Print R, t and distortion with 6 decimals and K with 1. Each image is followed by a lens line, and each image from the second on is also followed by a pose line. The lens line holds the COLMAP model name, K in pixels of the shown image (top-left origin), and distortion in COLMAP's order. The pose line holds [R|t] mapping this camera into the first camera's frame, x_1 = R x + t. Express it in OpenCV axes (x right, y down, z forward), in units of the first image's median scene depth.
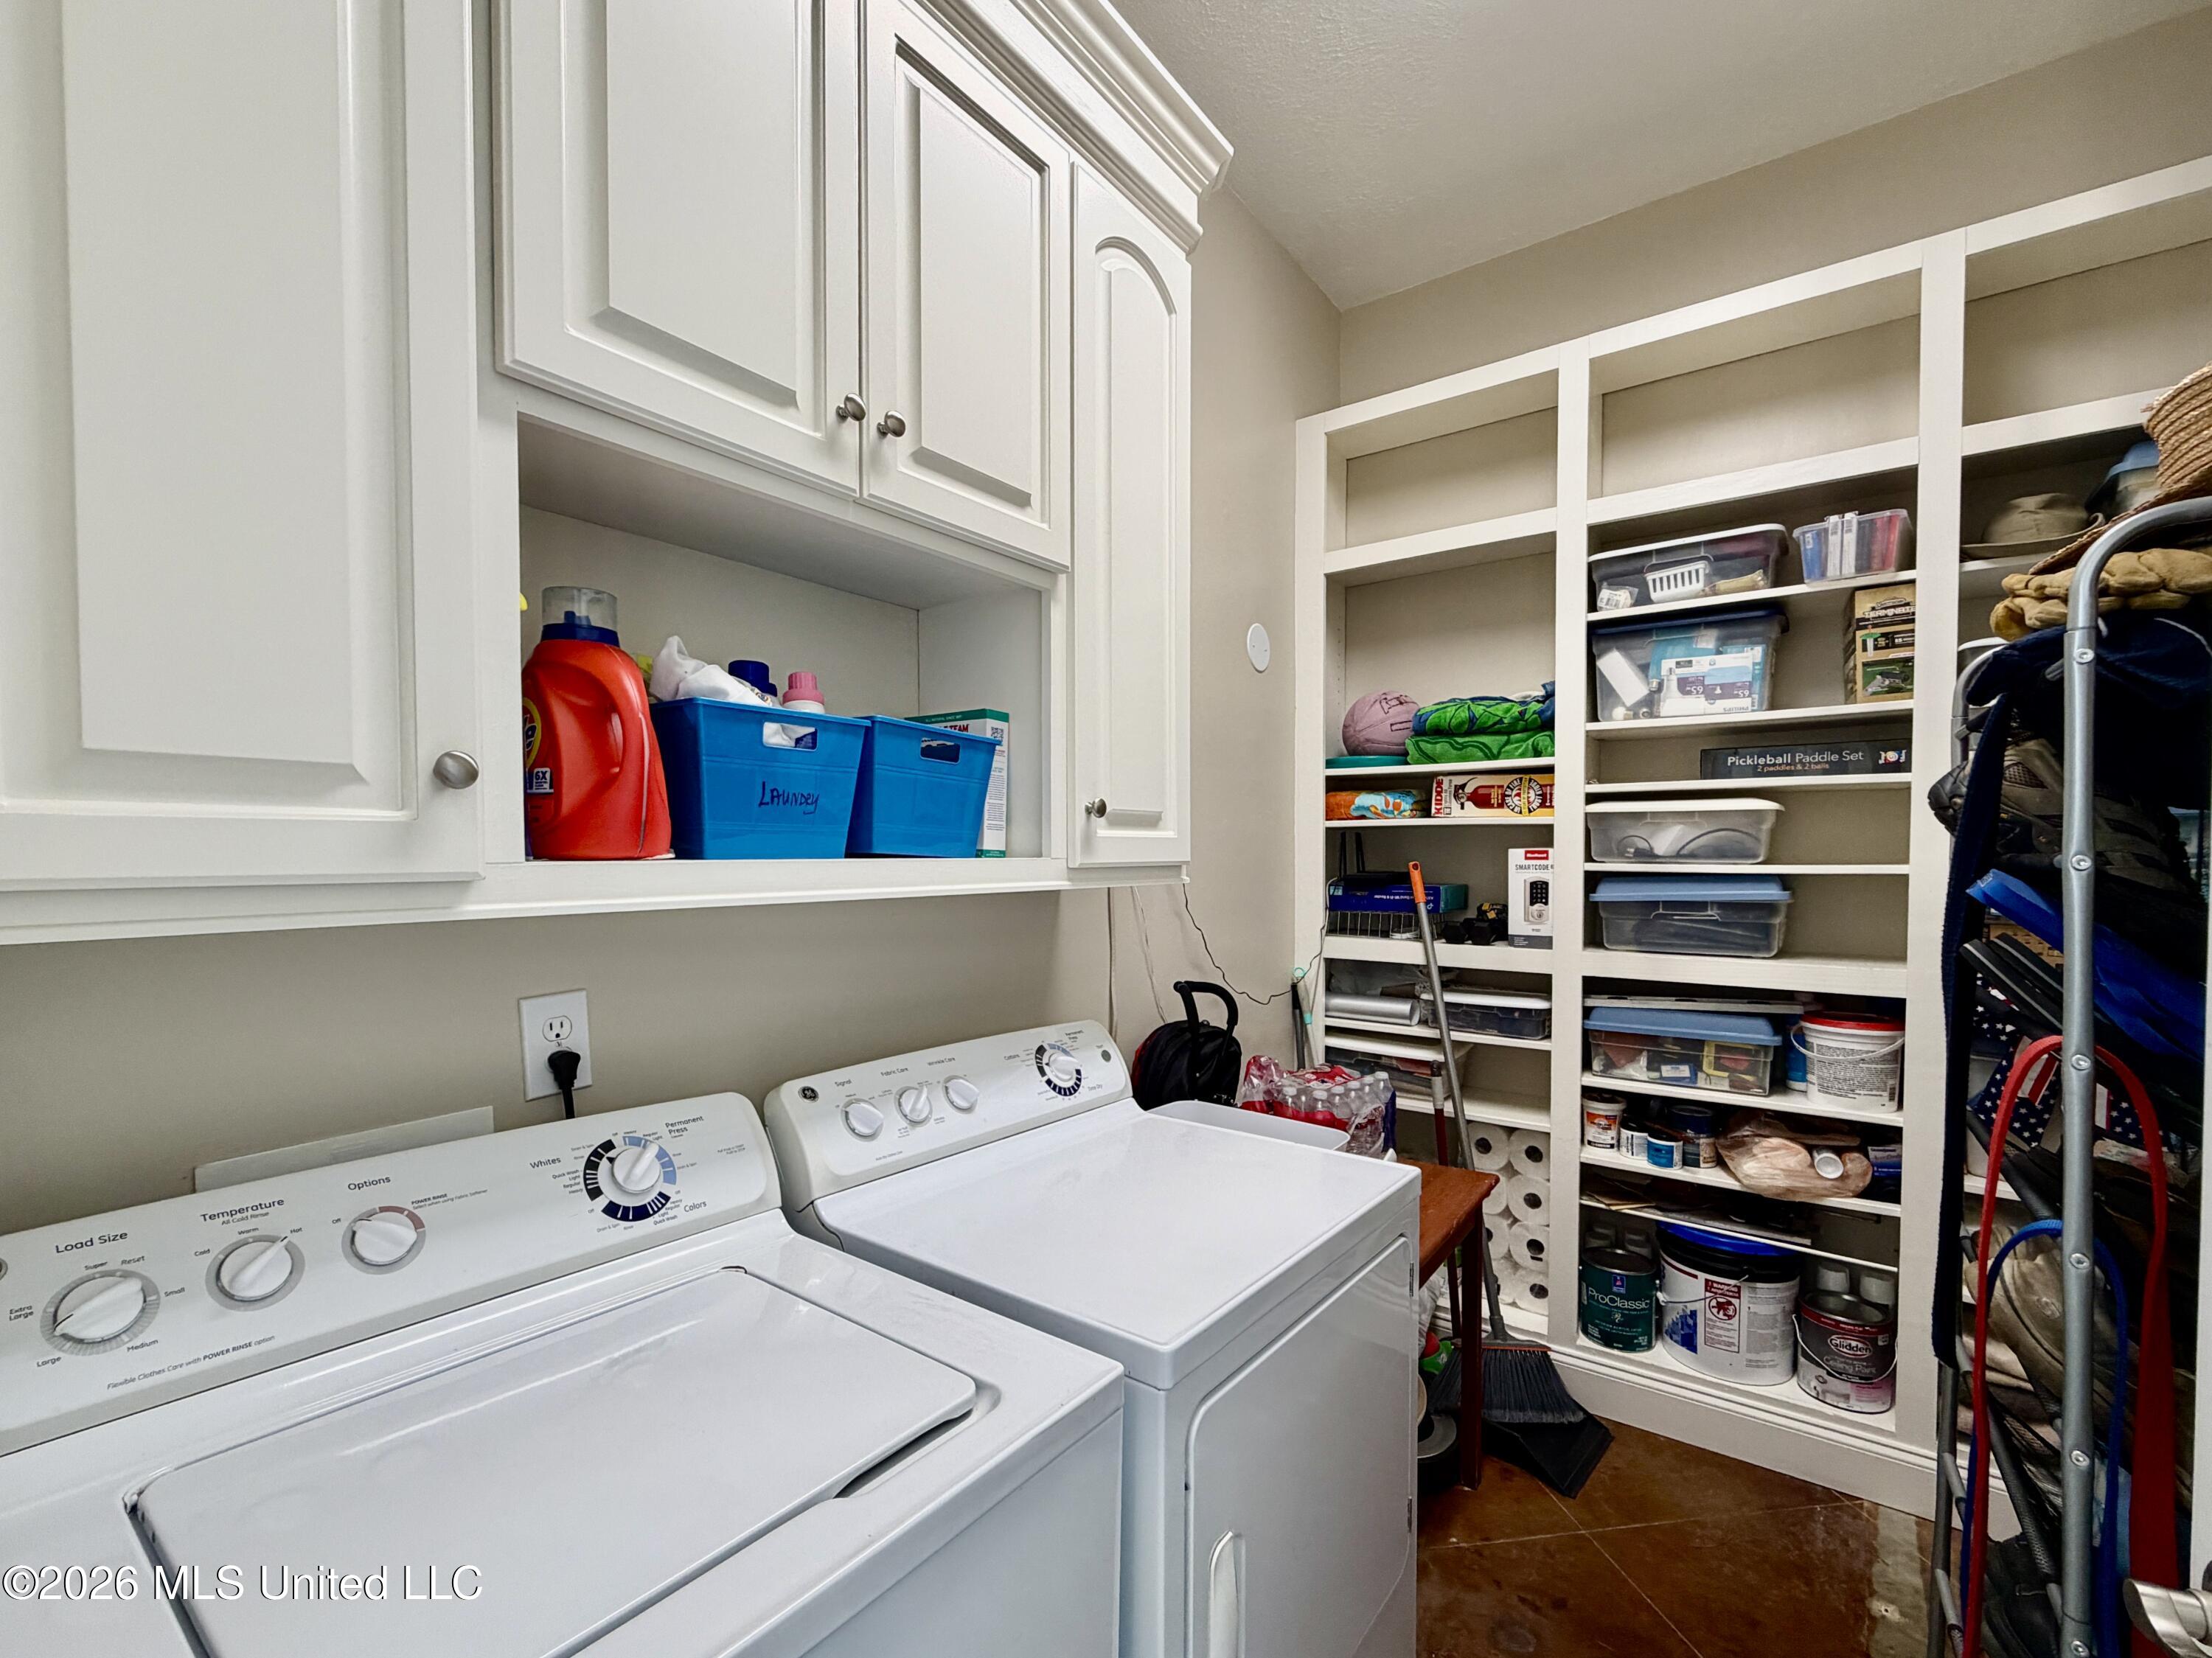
lens RADIAL K [[938.8, 0, 1103.5], [0, 938.8, 873.4], [0, 0, 1]] dist [-0.000232, 0.000361]
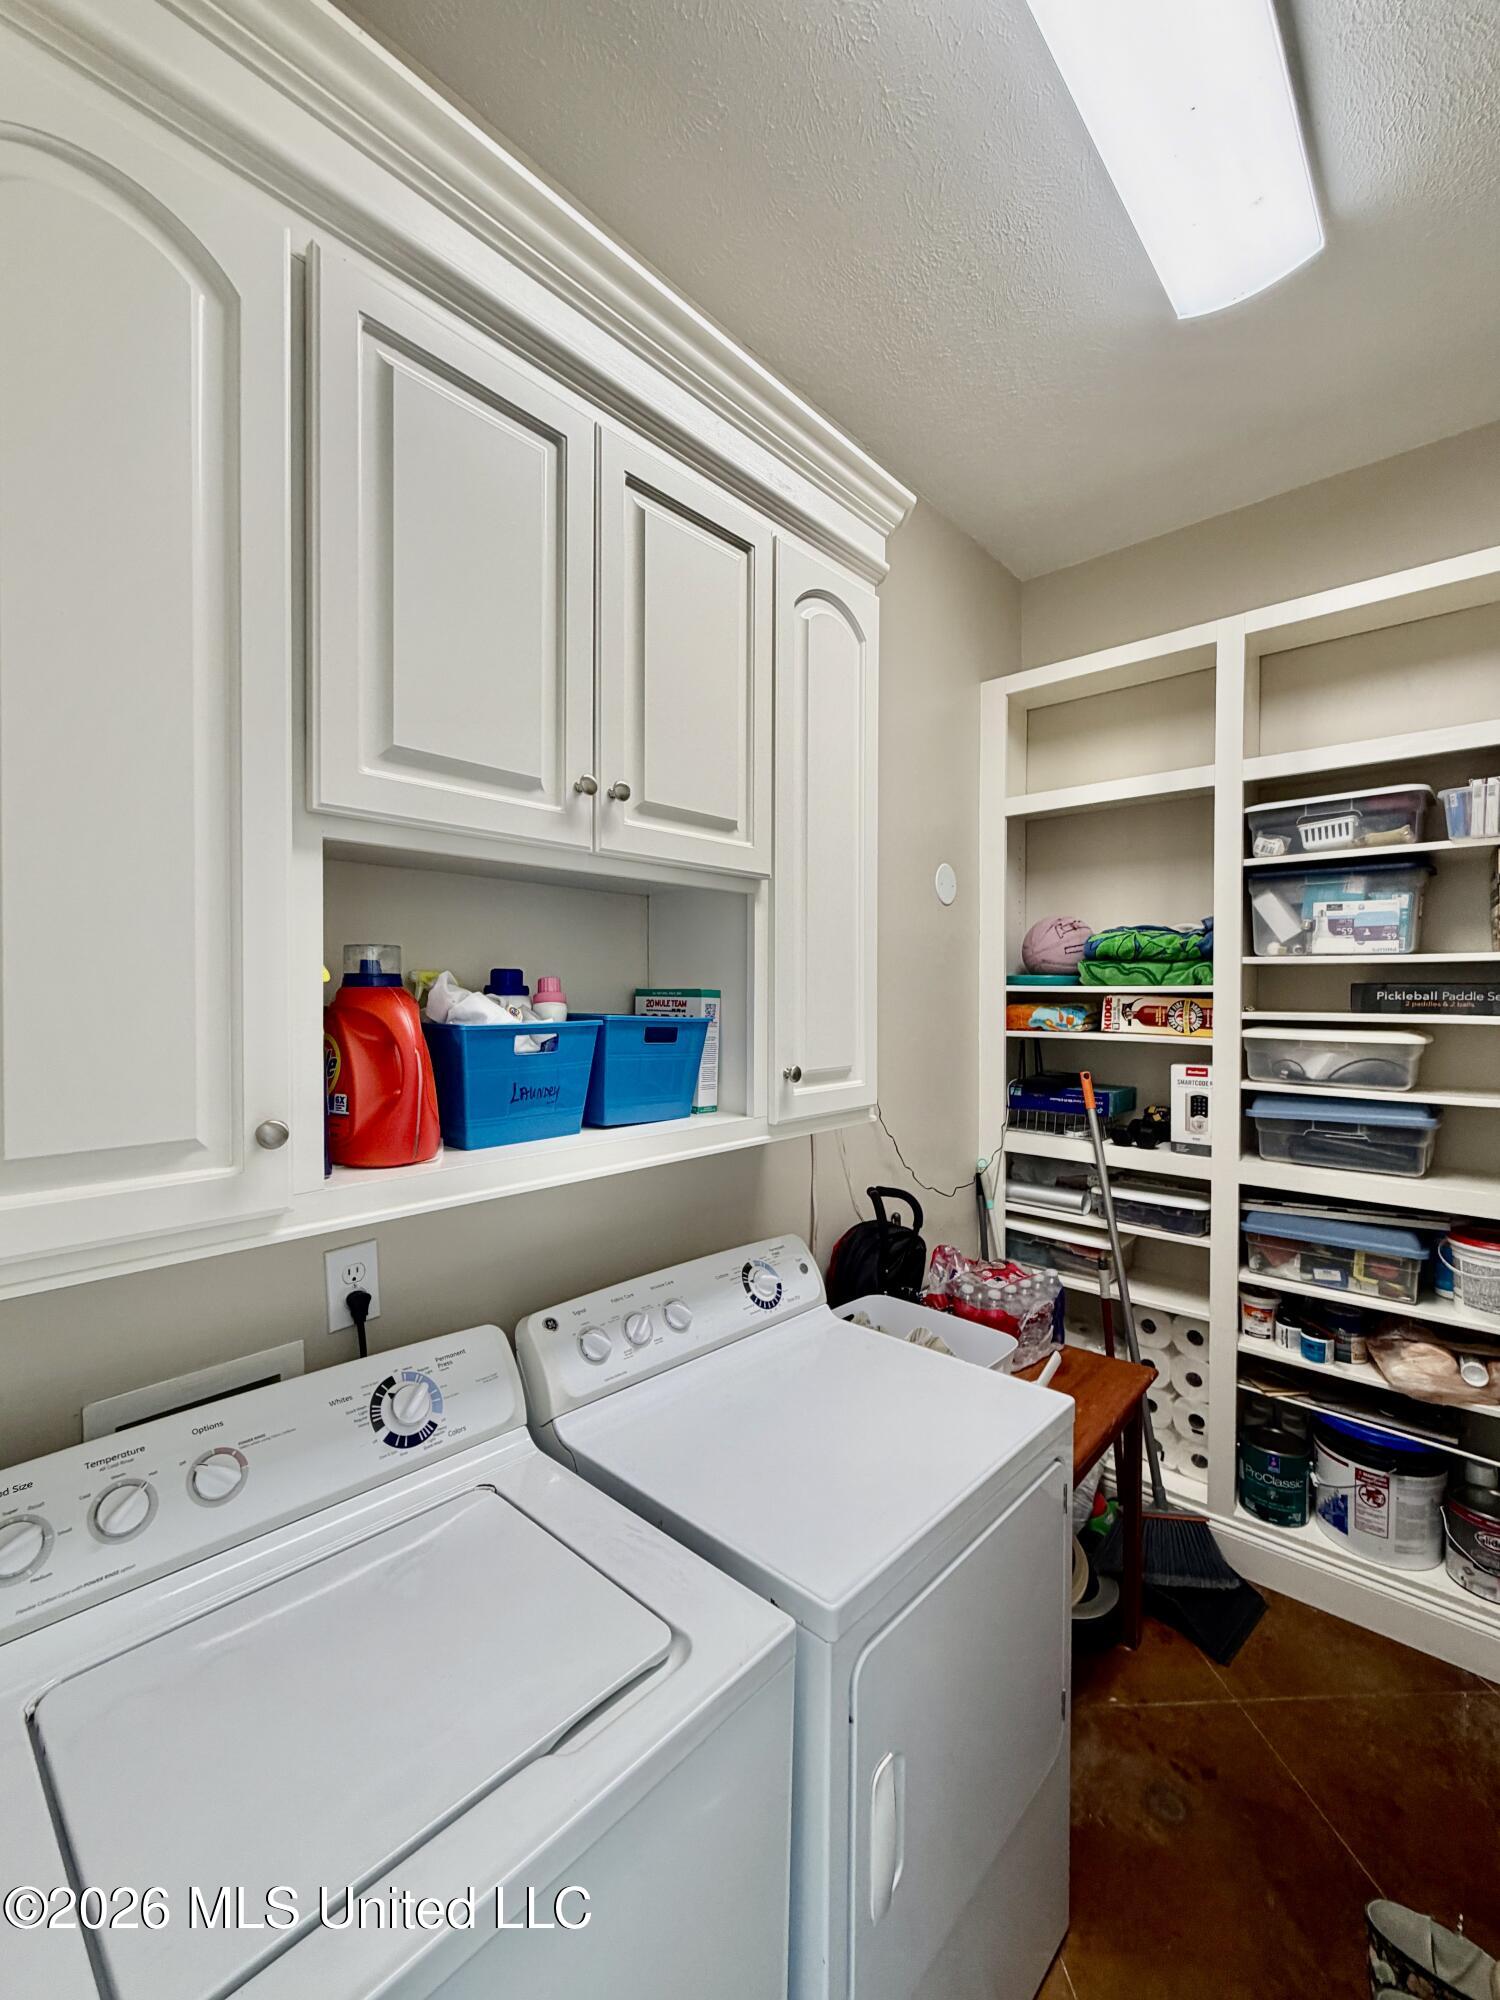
lens RADIAL K [[811.5, 0, 750.0], [0, 811.5, 1000.0], [0, 0, 1]] dist [-0.000576, 0.000434]
pose [[0.995623, 0.004974, -0.093323, 0.022963], [-0.005912, 0.999935, -0.009777, -0.103746], [0.093268, 0.010286, 0.995588, -0.016077]]
